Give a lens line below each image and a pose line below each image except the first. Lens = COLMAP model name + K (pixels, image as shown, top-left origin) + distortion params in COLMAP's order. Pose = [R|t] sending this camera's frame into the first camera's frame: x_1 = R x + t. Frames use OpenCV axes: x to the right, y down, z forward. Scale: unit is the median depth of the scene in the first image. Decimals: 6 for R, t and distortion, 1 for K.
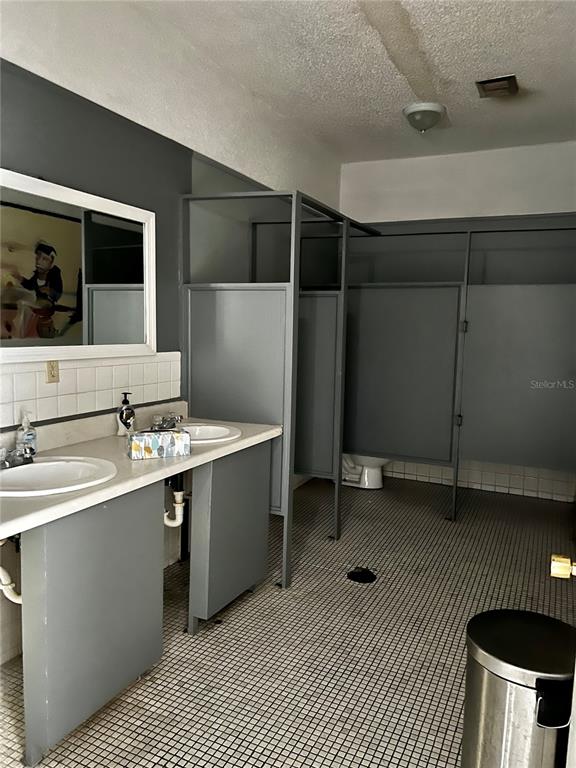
lens RADIAL K [[588.0, 0, 287.1], [0, 588.0, 385.5], [0, 0, 1]] dist [0.068909, -0.075881]
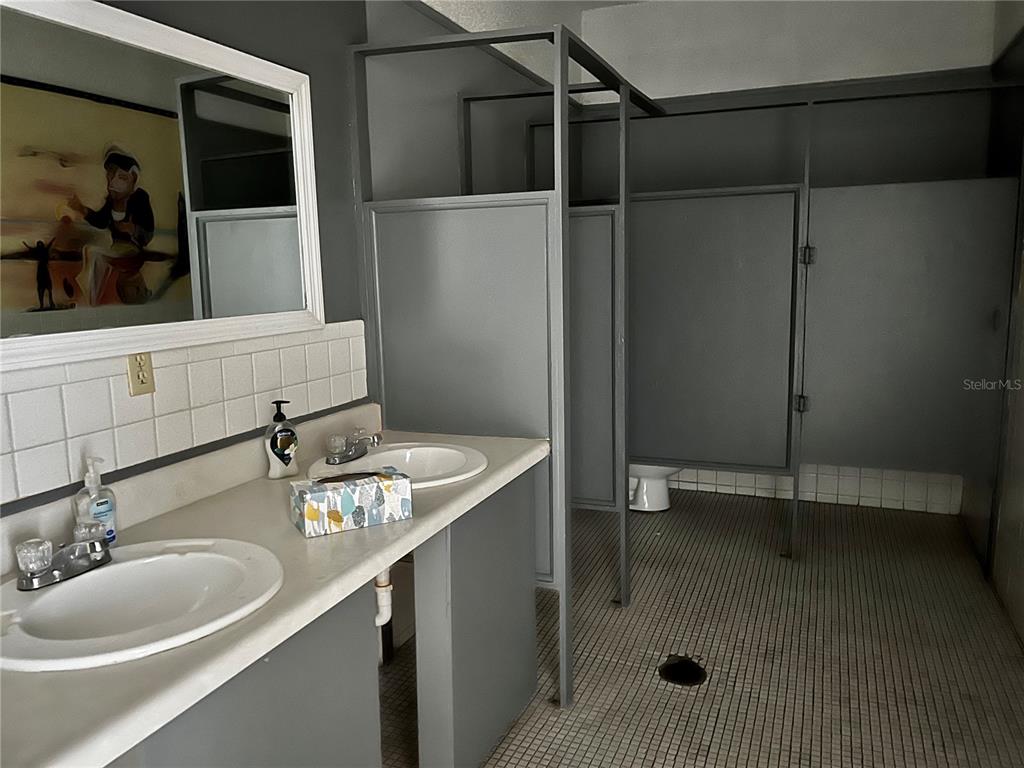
lens RADIAL K [[784.0, 0, 511.2], [0, 784.0, 384.0], [0, 0, 1]] dist [0.068909, -0.075881]
pose [[0.997630, -0.051895, 0.045190, -0.075127], [0.049749, 0.997637, 0.047388, -0.024080], [-0.047542, -0.045027, 0.997854, 0.213805]]
